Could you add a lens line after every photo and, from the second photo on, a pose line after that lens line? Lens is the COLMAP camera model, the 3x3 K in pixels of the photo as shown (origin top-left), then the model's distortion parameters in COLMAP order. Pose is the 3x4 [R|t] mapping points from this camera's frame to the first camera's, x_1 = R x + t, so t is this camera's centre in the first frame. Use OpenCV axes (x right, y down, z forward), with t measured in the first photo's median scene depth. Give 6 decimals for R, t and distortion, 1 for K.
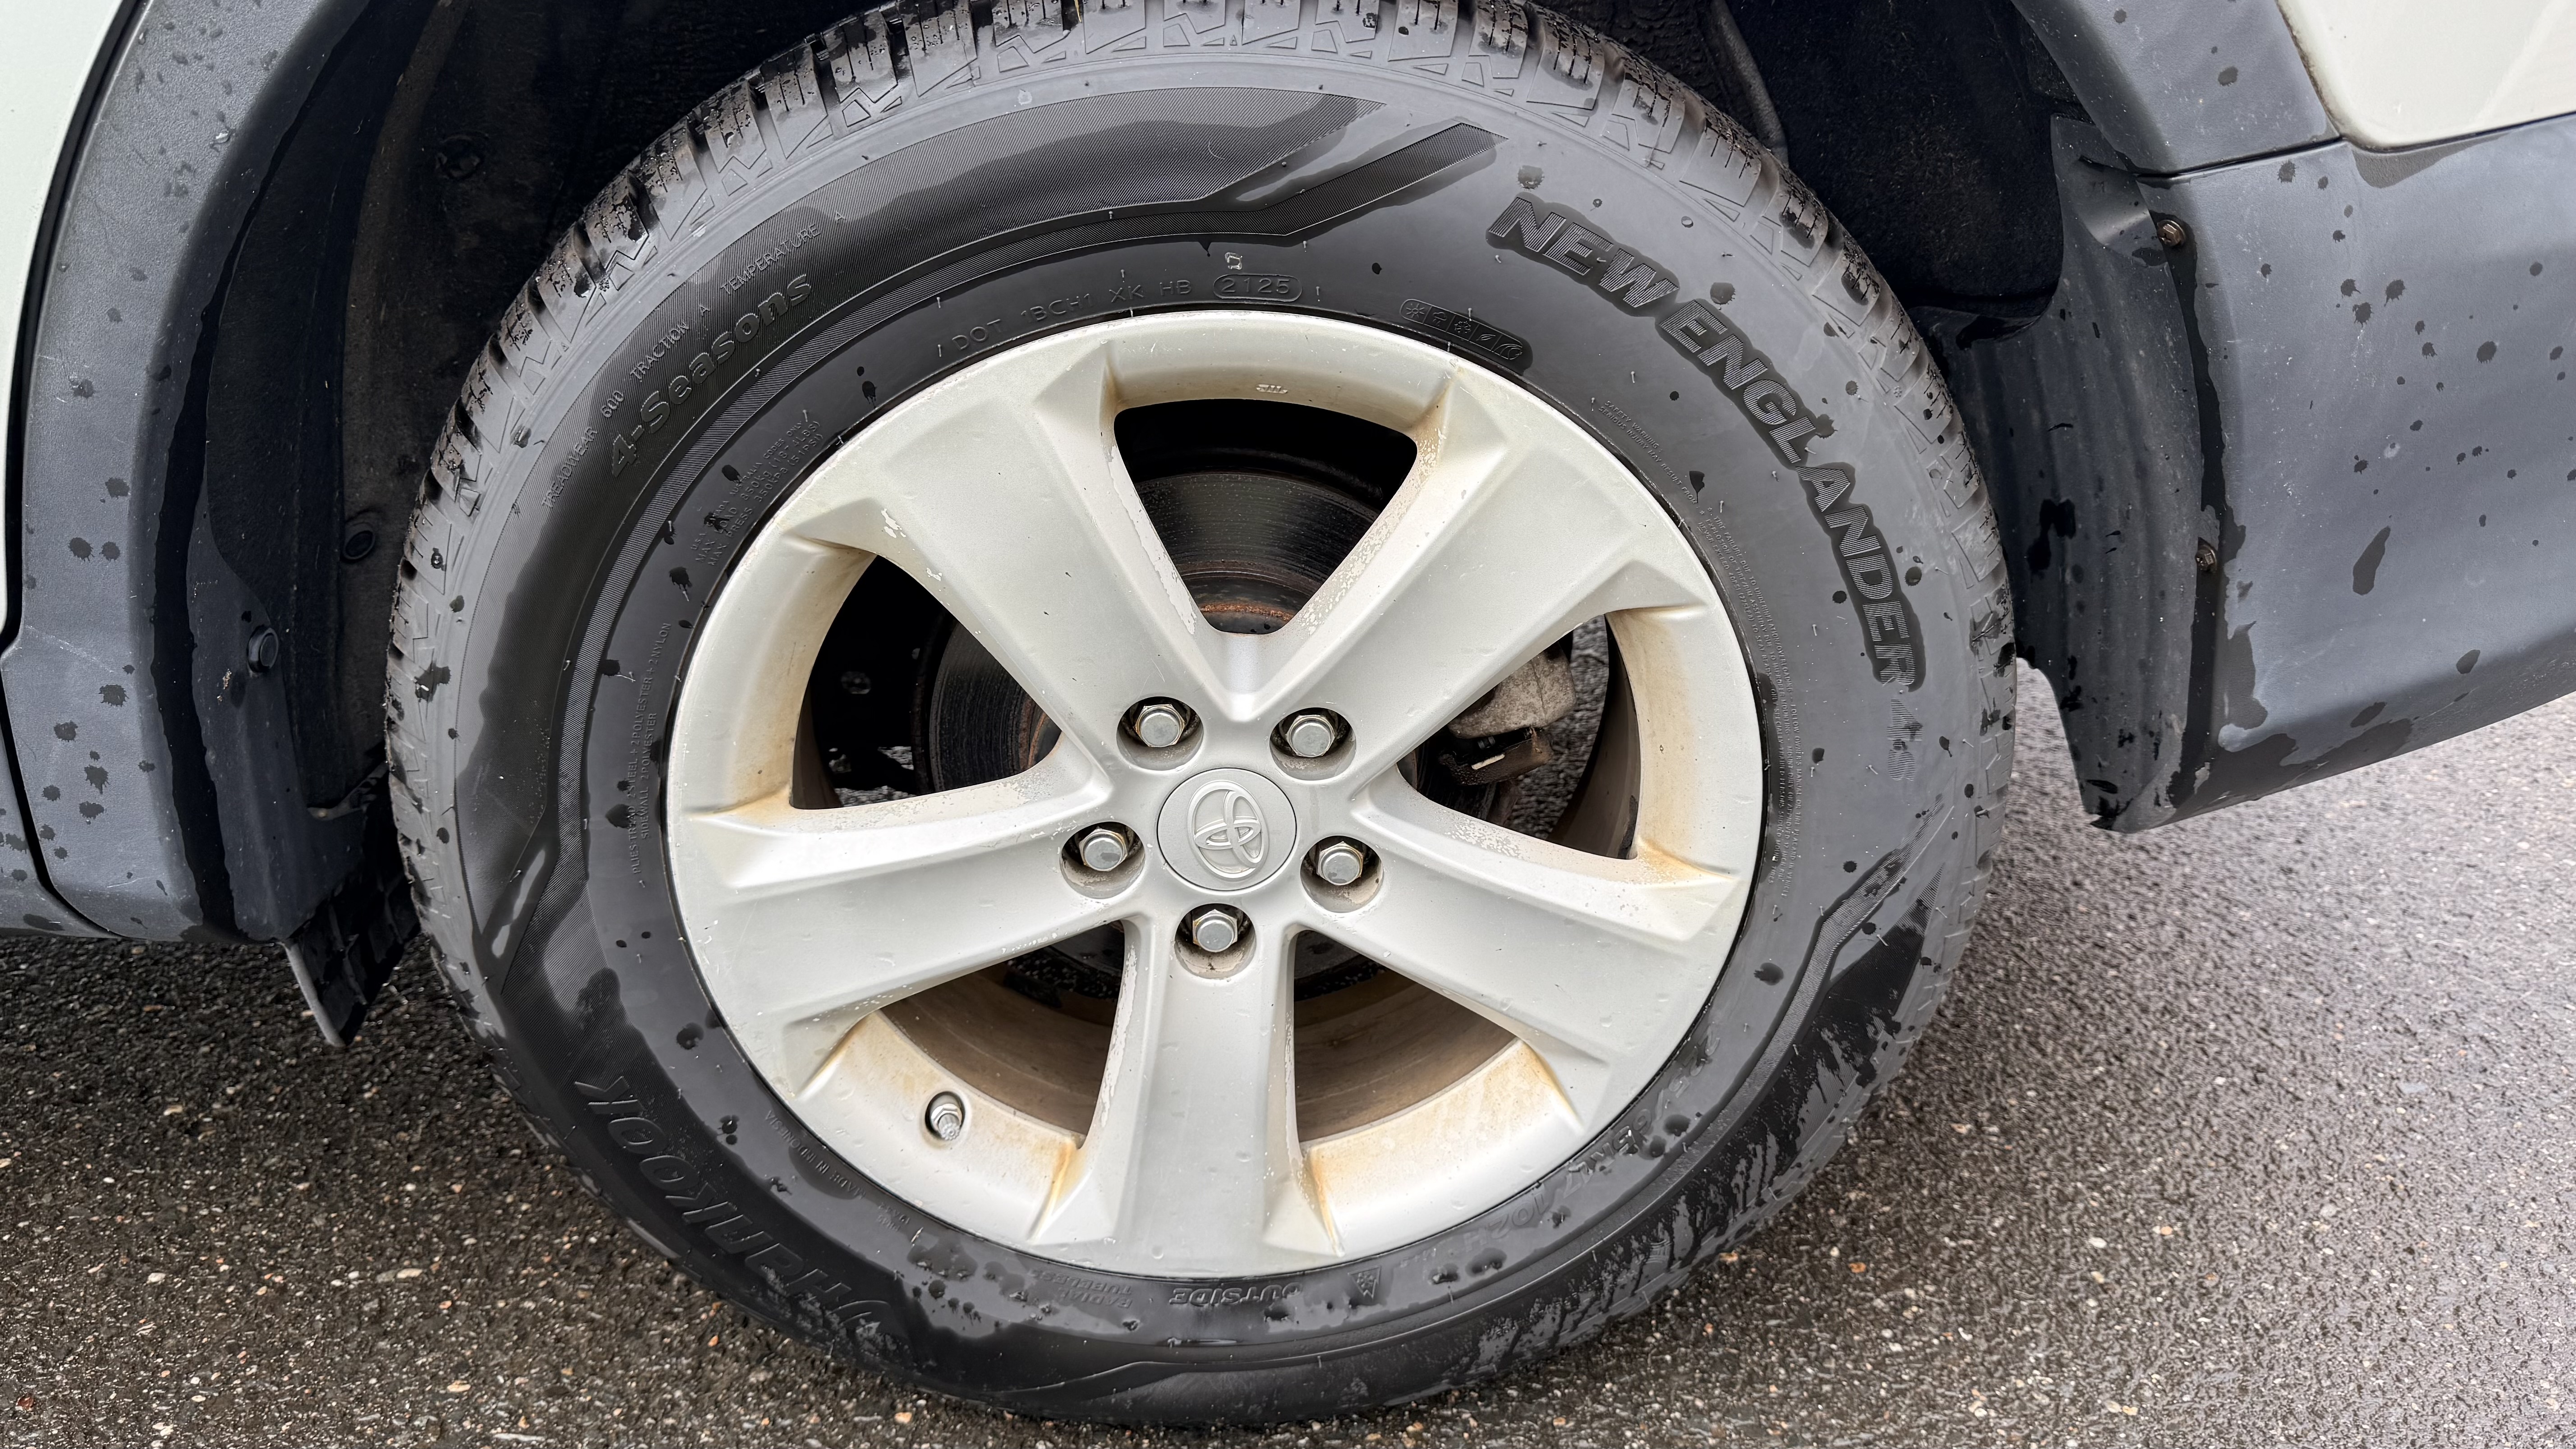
lens RADIAL K [[1837.8, 0, 1288.0], [0, 1837.8, 724.5], [0, 0, 1]] dist [-0.008856, -0.004044]
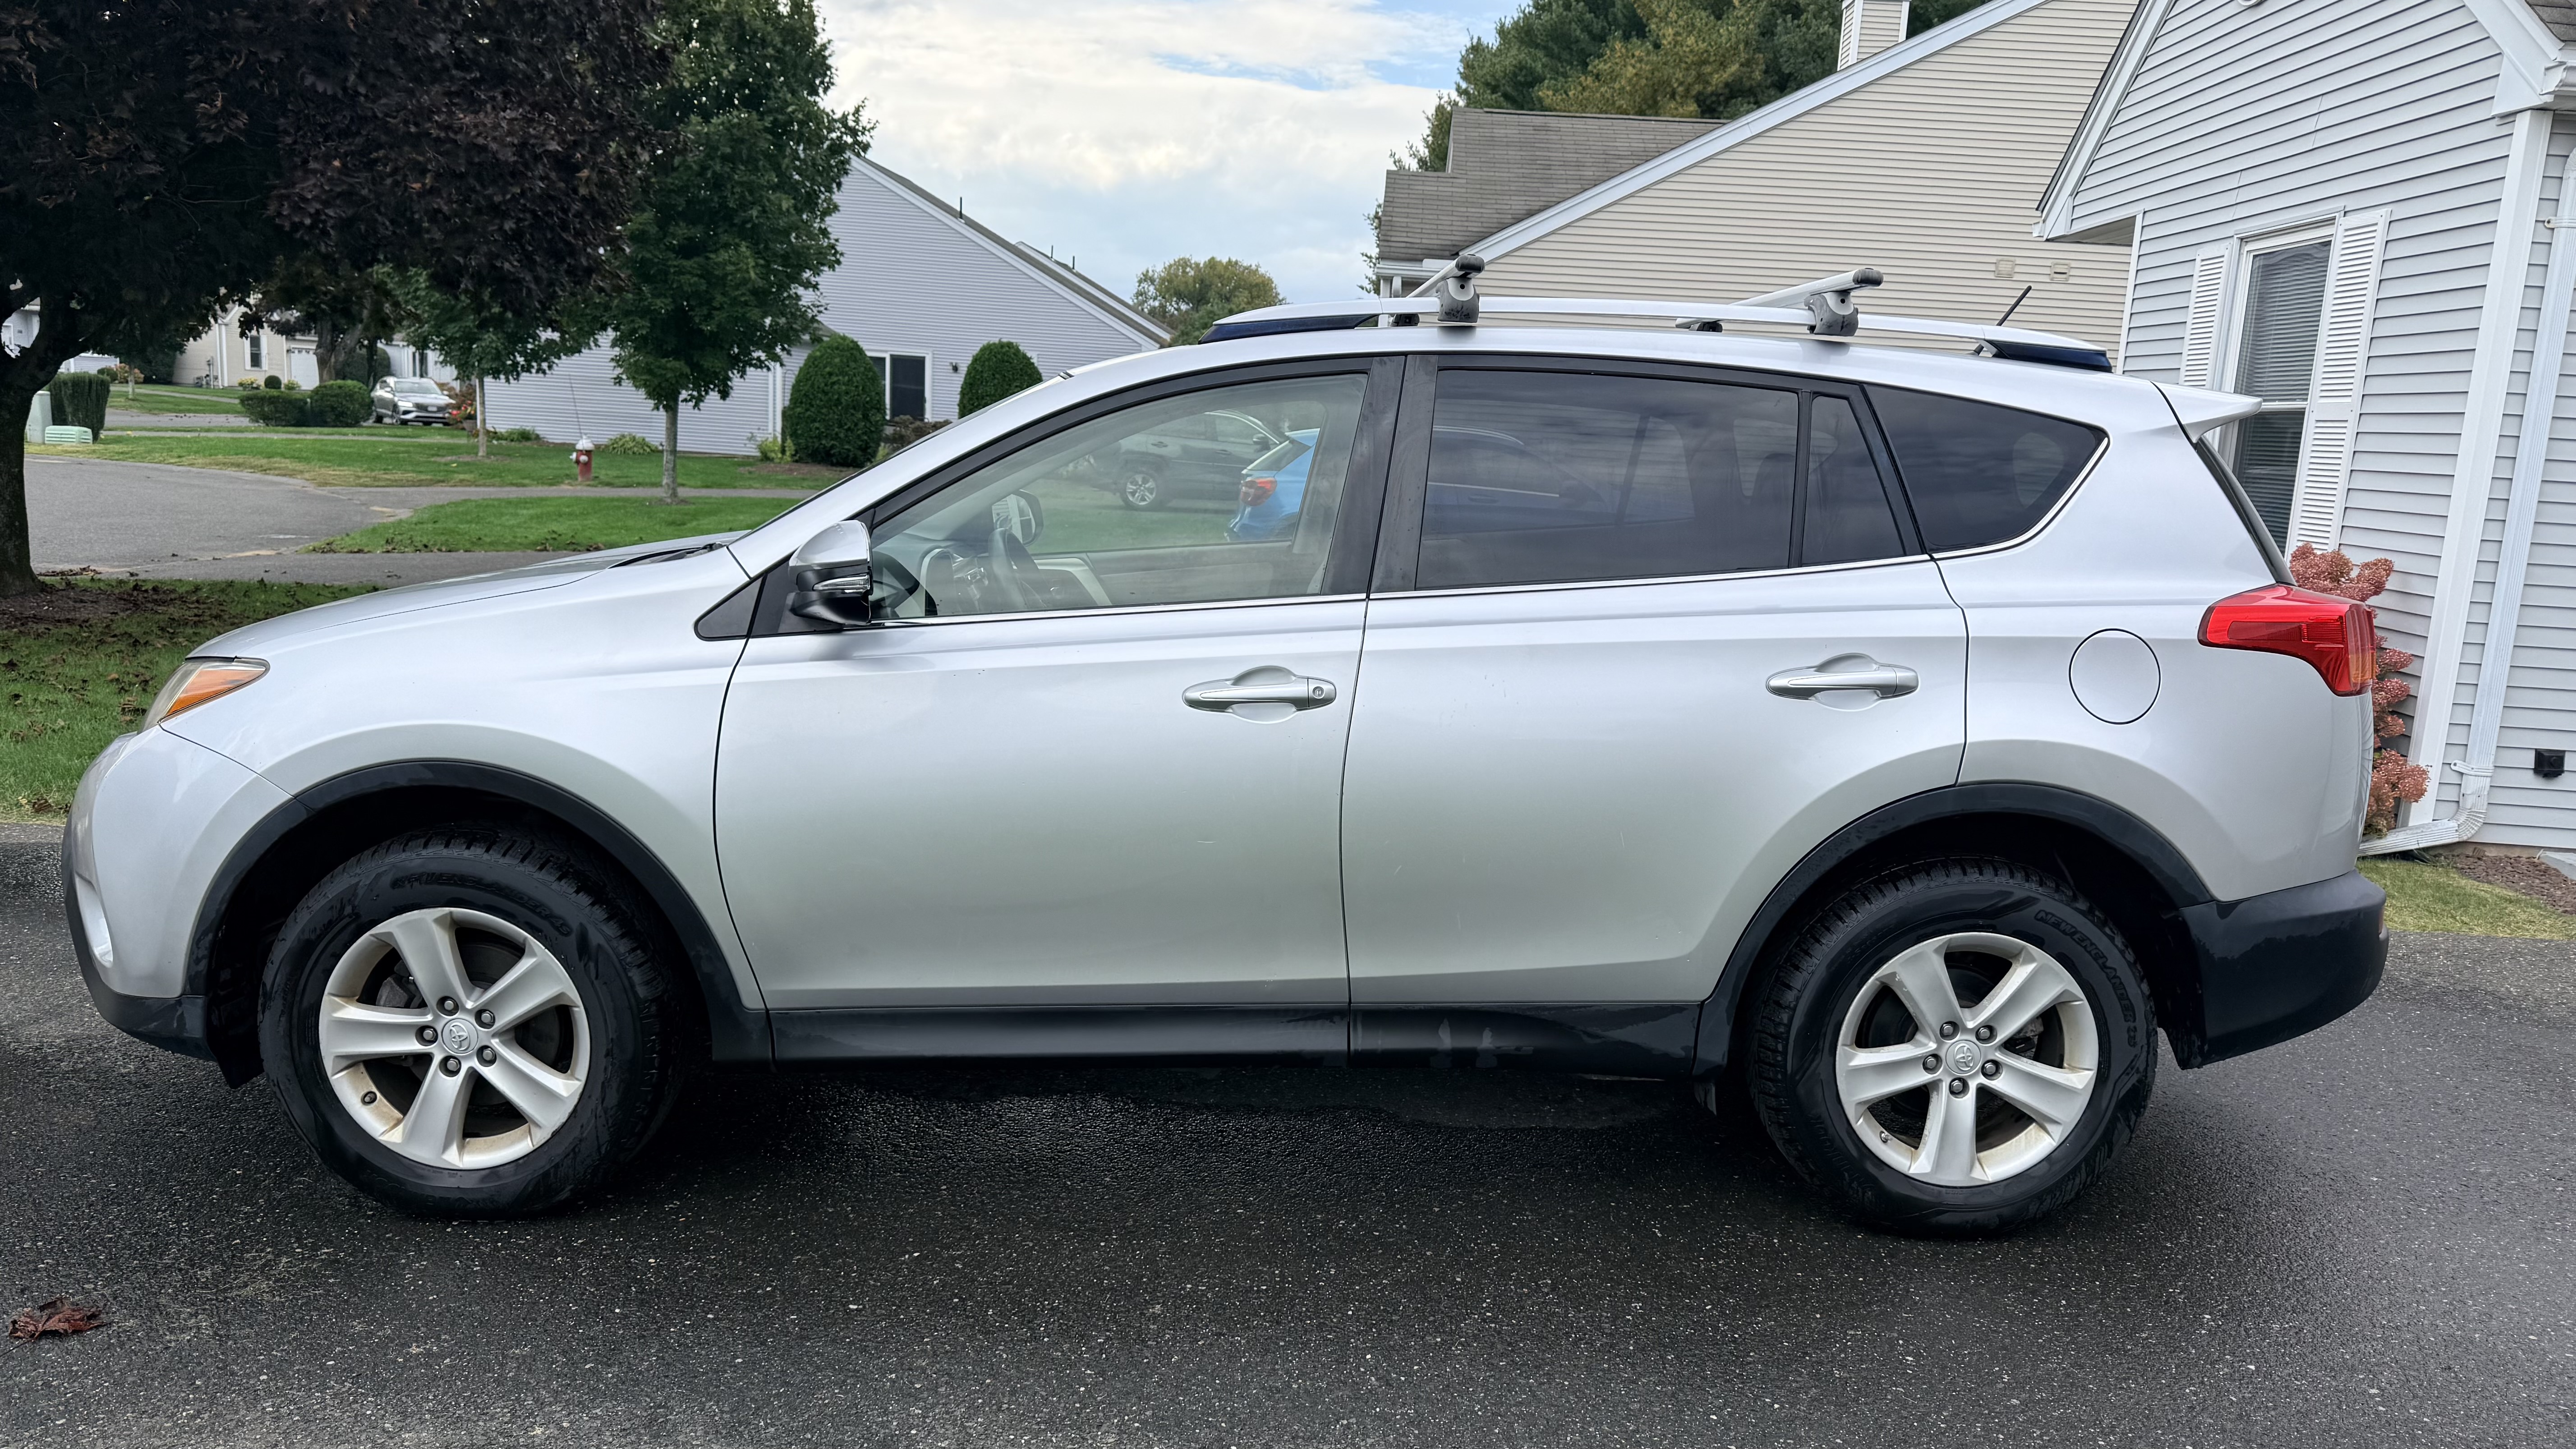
lens RADIAL K [[1837.8, 0, 1288.0], [0, 1837.8, 724.5], [0, 0, 1]] dist [-0.008856, -0.004044]
pose [[0.999592, 0.008418, -0.027304, -1.413090], [-0.015894, 0.957937, -0.286540, 0.535357], [0.023744, 0.286857, 0.957679, -3.099153]]
